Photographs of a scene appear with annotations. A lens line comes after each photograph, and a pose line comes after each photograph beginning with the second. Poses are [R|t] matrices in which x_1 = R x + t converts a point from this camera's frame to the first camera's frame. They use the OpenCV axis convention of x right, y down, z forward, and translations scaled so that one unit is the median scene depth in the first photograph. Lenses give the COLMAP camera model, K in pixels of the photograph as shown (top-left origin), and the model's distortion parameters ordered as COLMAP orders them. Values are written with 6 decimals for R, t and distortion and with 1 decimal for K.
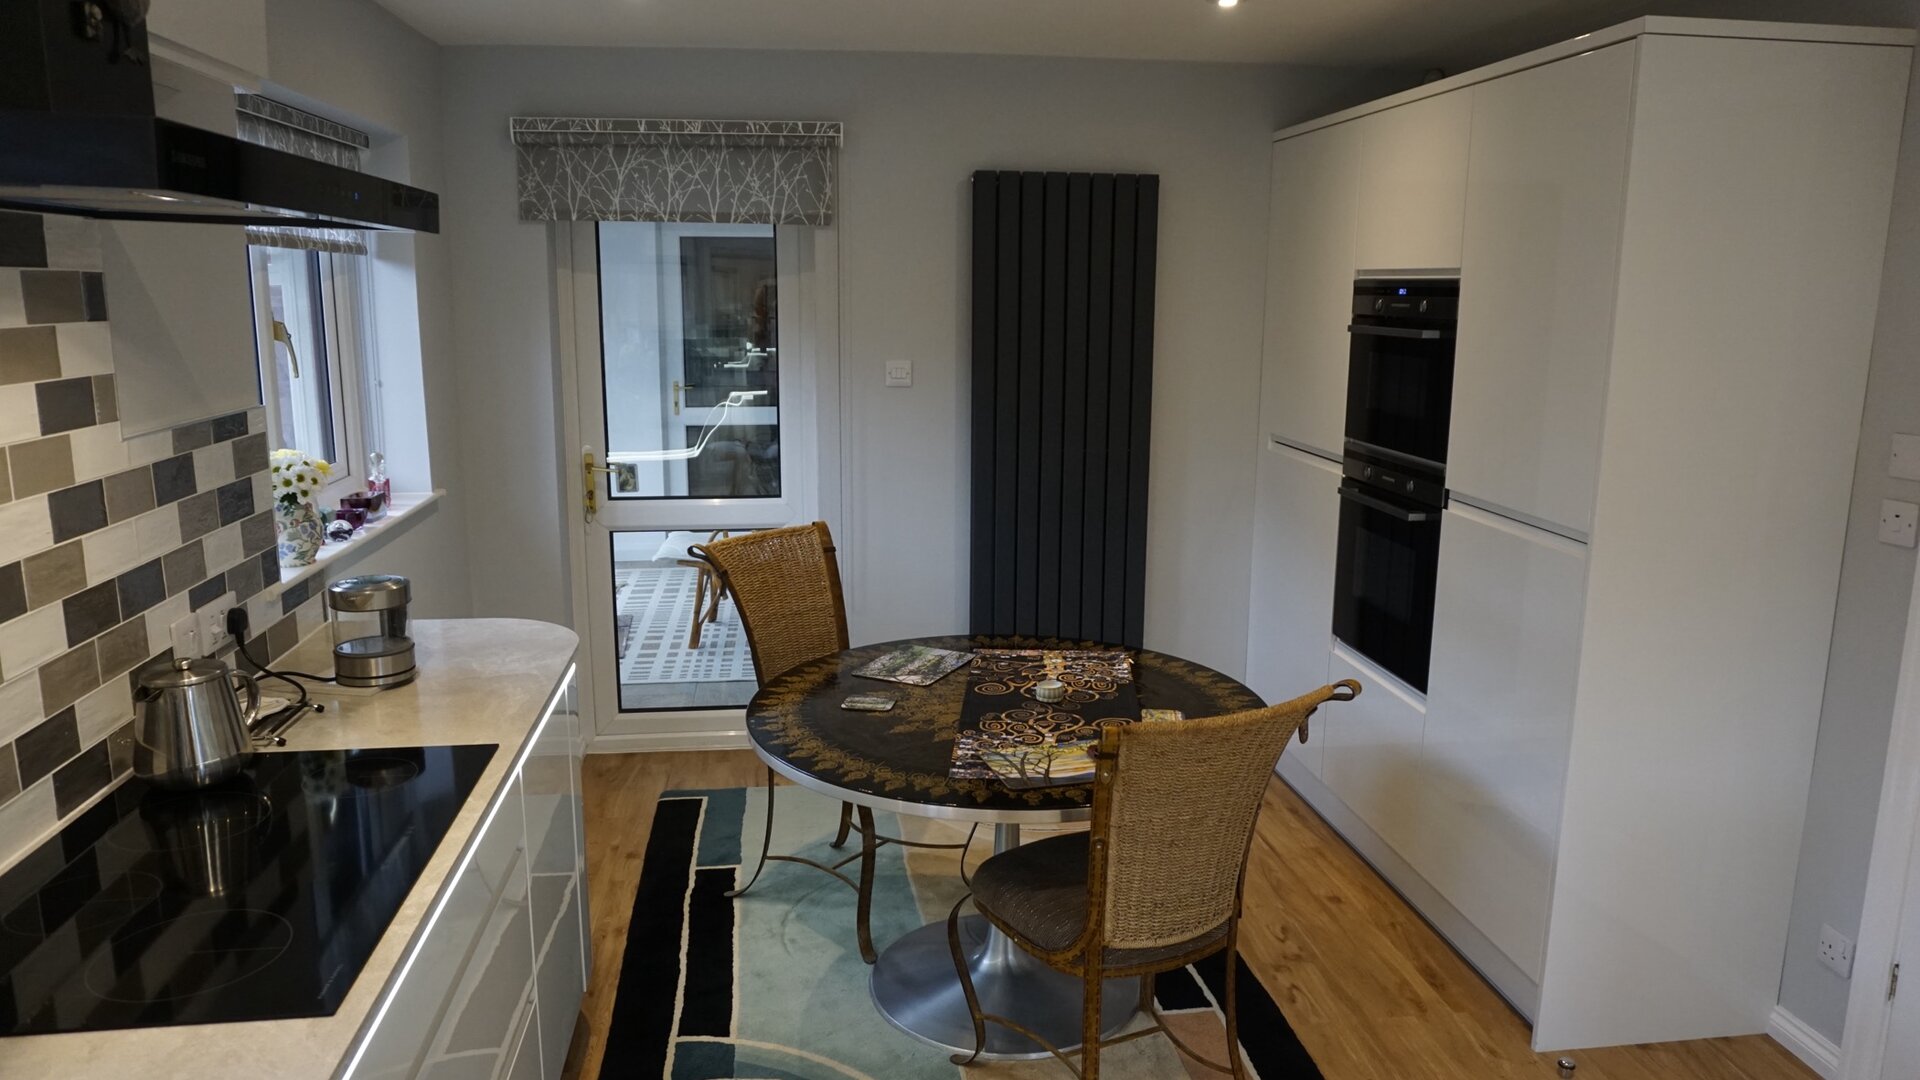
lens RADIAL K [[1282.5, 0, 964.5], [0, 1282.5, 549.2], [0, 0, 1]] dist [-0.058136, 0.035831]
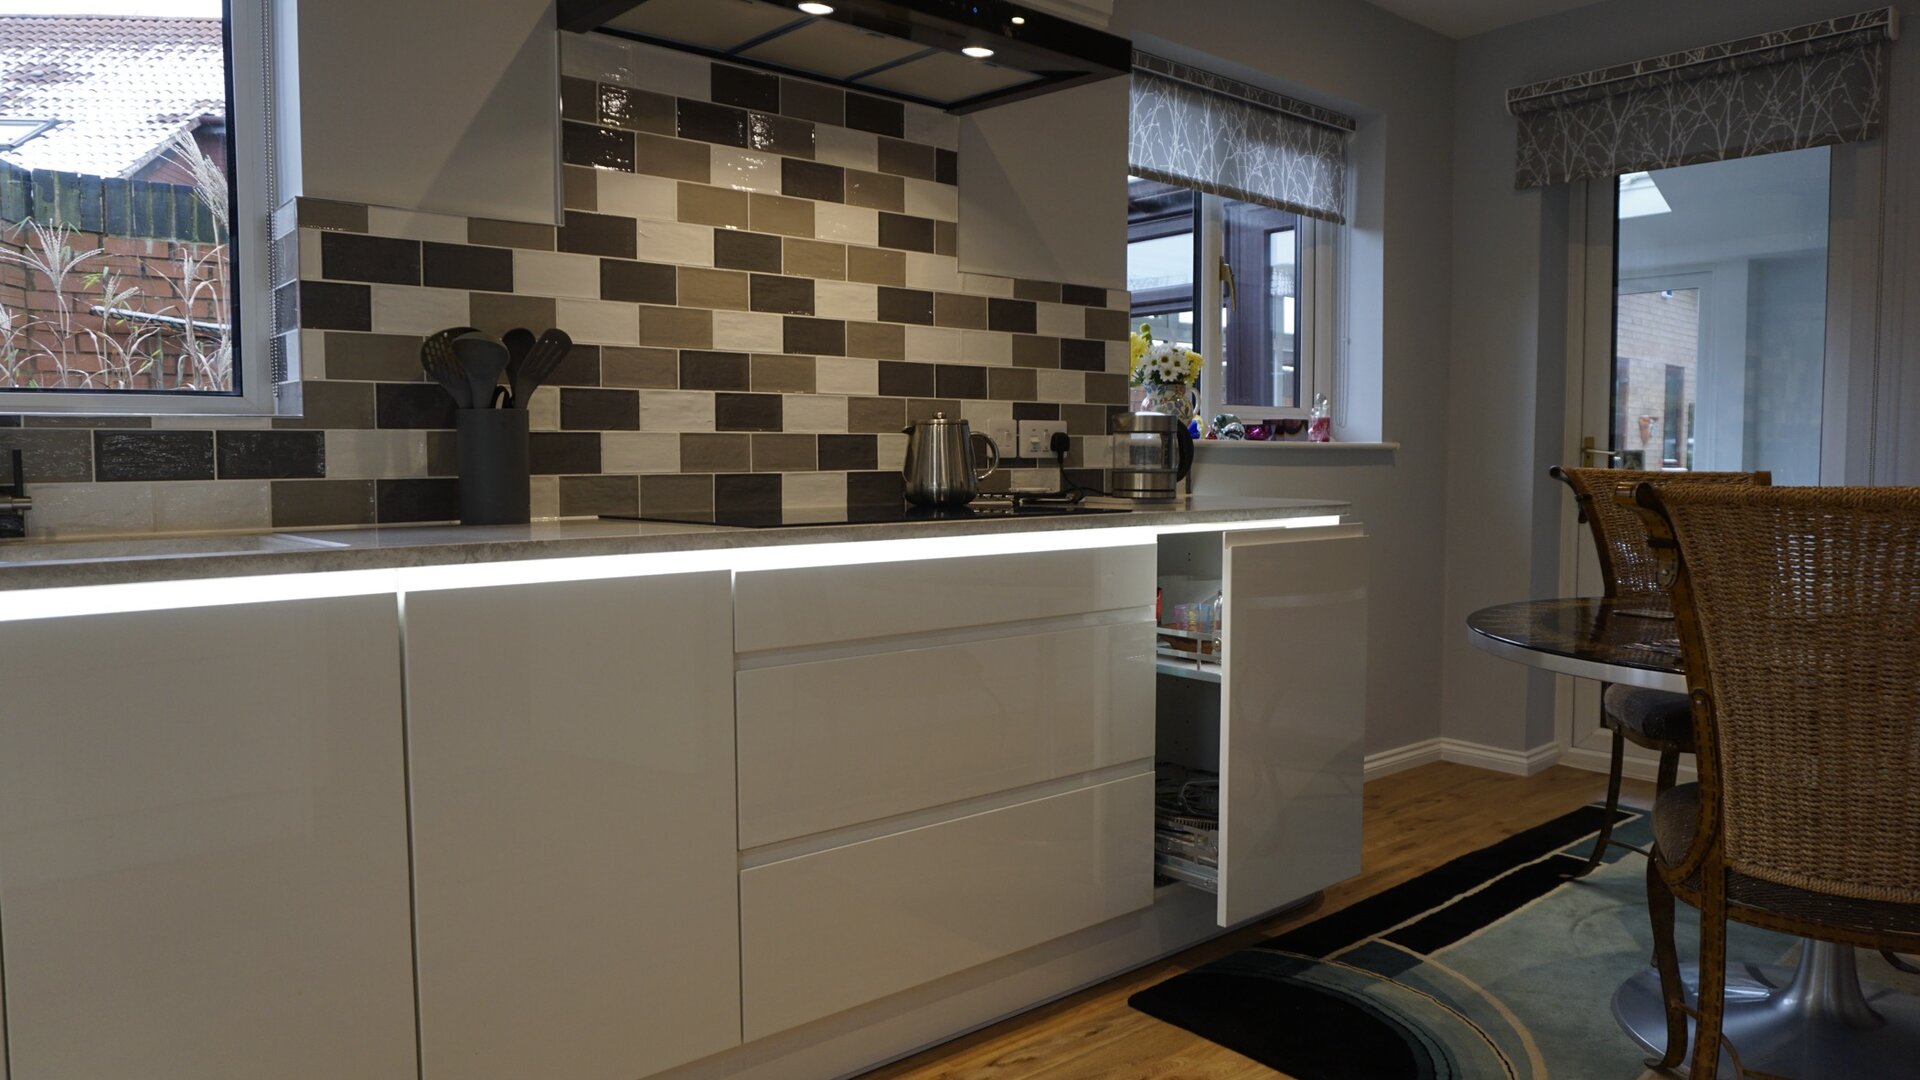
lens RADIAL K [[1282.5, 0, 971.7], [0, 1282.5, 538.9], [0, 0, 1]] dist [-0.058136, 0.035831]
pose [[0.549651, 0.044922, -0.834186, 0.365024], [-0.162387, 0.985252, -0.053941, 0.190959], [0.819460, 0.165109, 0.548839, 0.194291]]
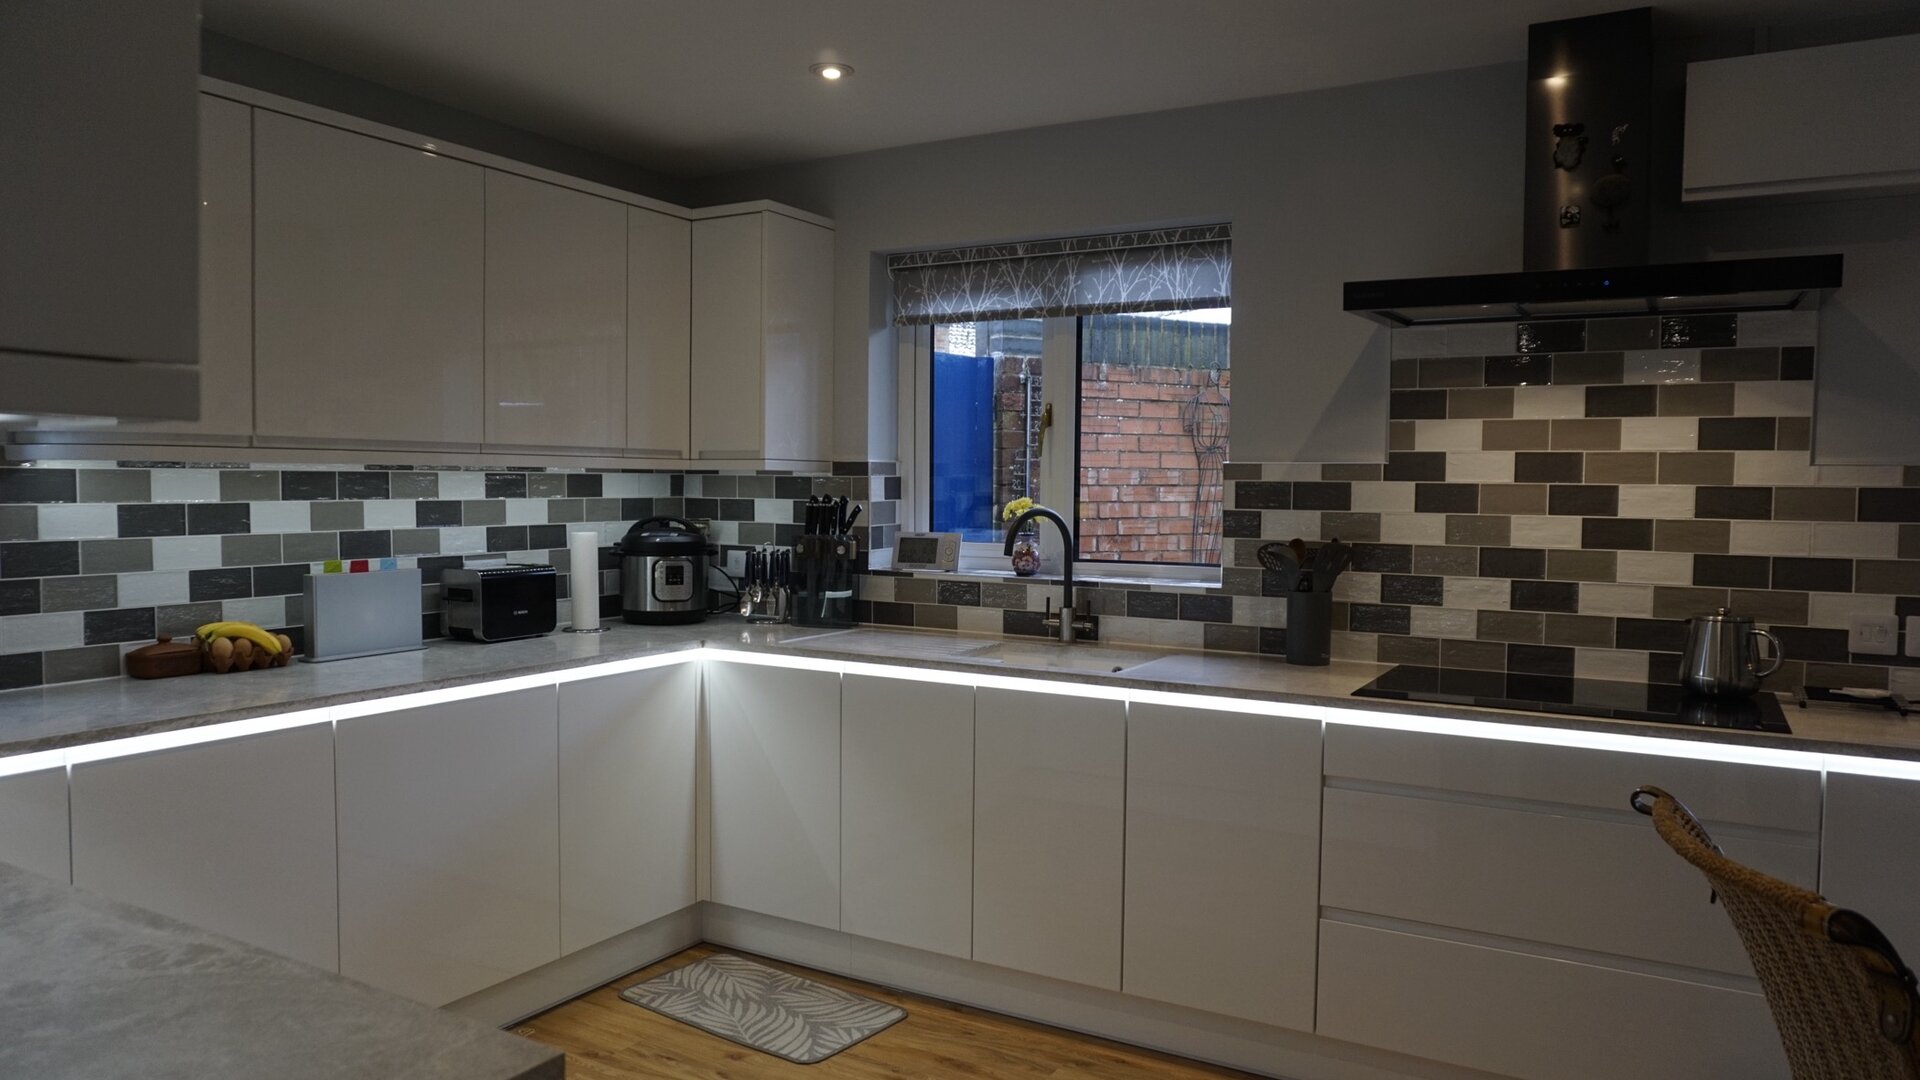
lens RADIAL K [[1282.5, 0, 955.4], [0, 1282.5, 537.4], [0, 0, 1]] dist [-0.058136, 0.035831]
pose [[-0.610387, 0.022860, -0.791773, 0.694013], [-0.176184, 0.970626, 0.163846, -0.047909], [0.772261, 0.239507, -0.588430, 0.758070]]
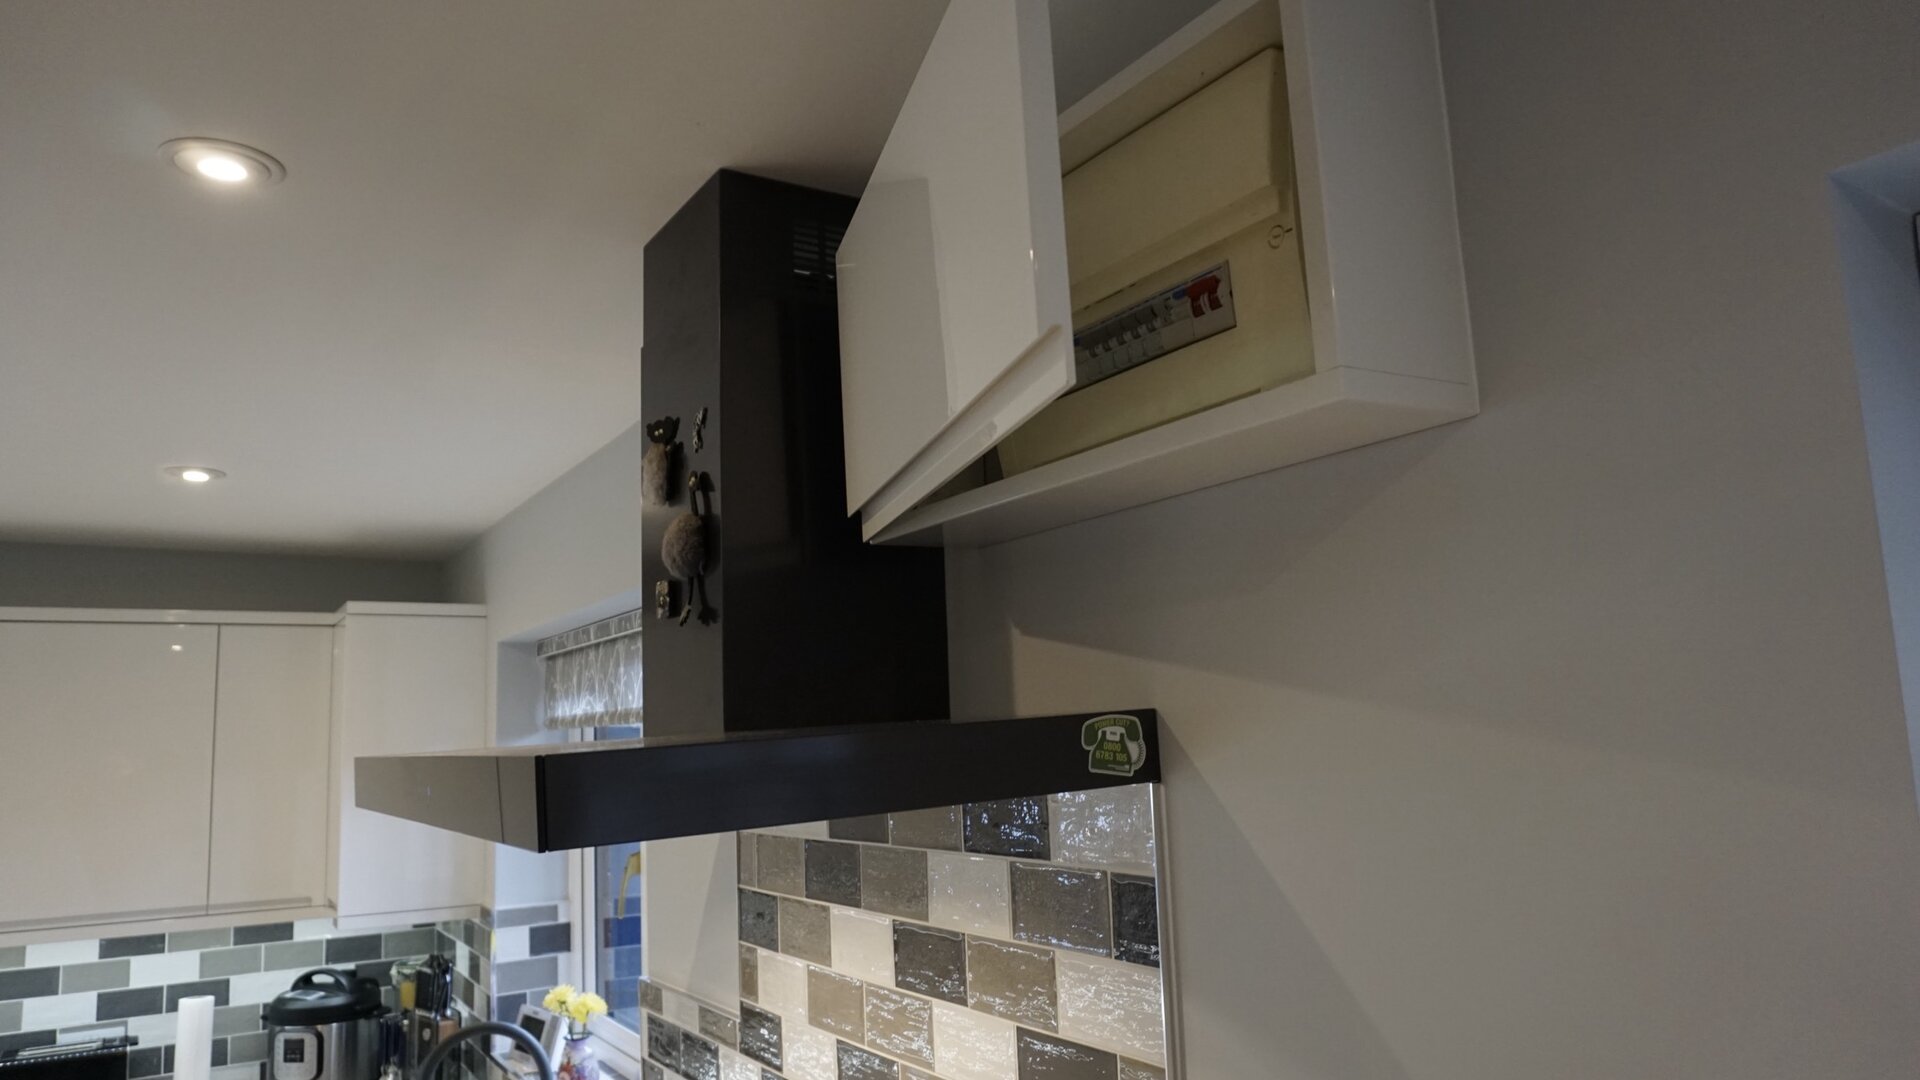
lens RADIAL K [[1282.5, 0, 954.2], [0, 1282.5, 541.6], [0, 0, 1]] dist [-0.058136, 0.035831]
pose [[-0.912294, -0.032830, -0.408217, -0.251475], [-0.051735, 0.998035, 0.035354, -0.252602], [0.406254, 0.053372, -0.912200, 0.969509]]
